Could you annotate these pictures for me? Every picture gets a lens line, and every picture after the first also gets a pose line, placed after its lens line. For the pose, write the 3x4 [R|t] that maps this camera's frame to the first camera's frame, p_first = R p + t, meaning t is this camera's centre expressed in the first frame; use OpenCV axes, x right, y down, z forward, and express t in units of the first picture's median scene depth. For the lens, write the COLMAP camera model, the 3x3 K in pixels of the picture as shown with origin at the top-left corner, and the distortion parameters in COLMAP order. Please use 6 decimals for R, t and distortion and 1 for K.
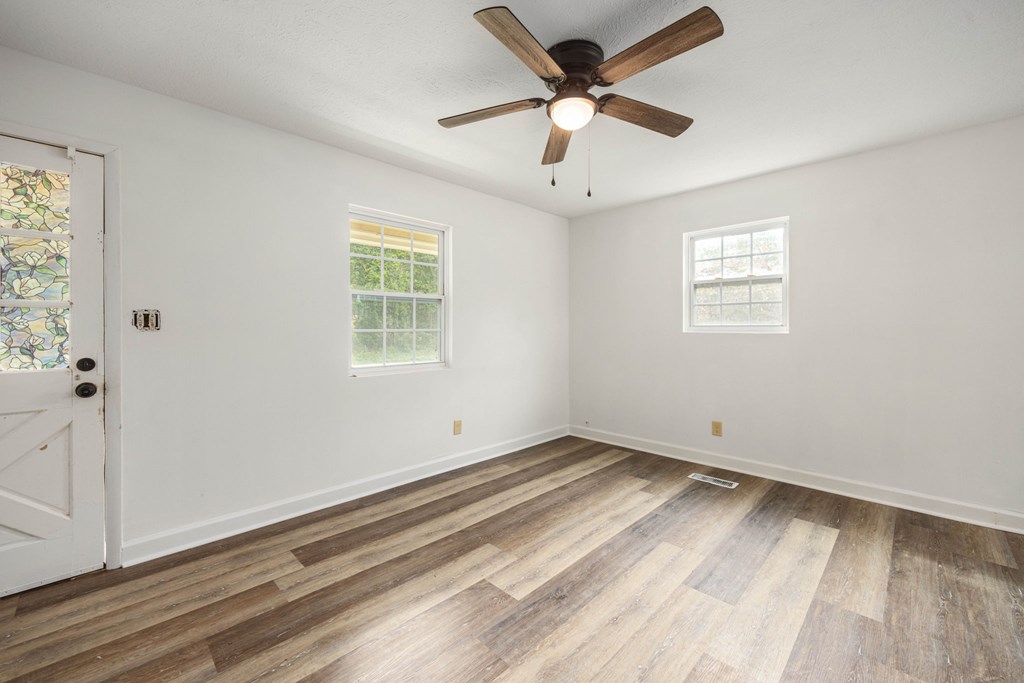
lens RADIAL K [[412.0, 0, 493.1], [0, 412.0, 328.0], [0, 0, 1]] dist [-0.003683, 0.000030]
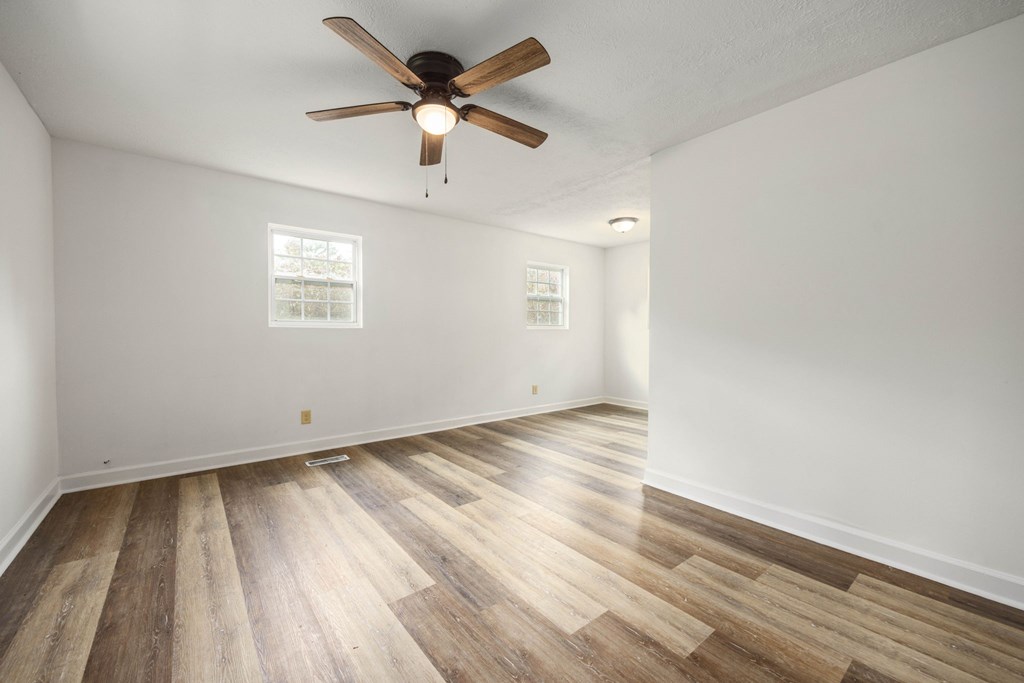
lens RADIAL K [[411.3, 0, 512.0], [0, 411.3, 341.5], [0, 0, 1]] dist [-0.000377, -0.000085]
pose [[0.095030, -0.020948, 0.995254, -0.584977], [-0.005471, 0.999752, 0.021565, 0.026659], [-0.995459, -0.007494, 0.094892, 0.458796]]
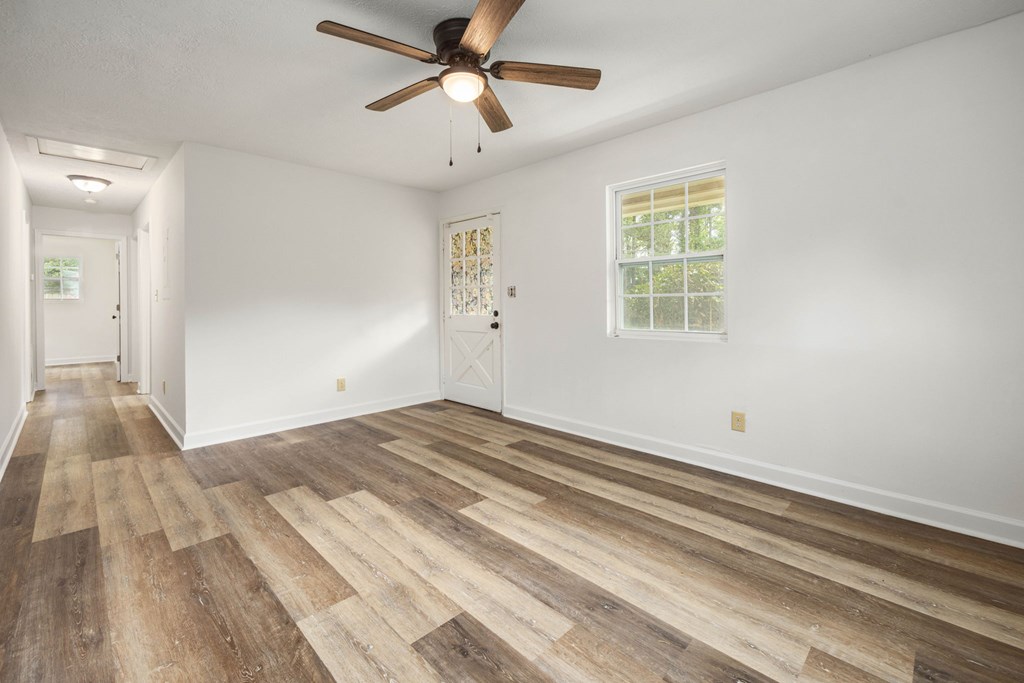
lens RADIAL K [[424.2, 0, 521.3], [0, 424.2, 304.7], [0, 0, 1]] dist [0.001675, 0.000543]
pose [[0.045766, -0.001314, -0.998951, 0.848424], [0.005958, 0.999982, -0.001043, 0.032224], [0.998934, -0.005904, 0.045773, 0.722241]]
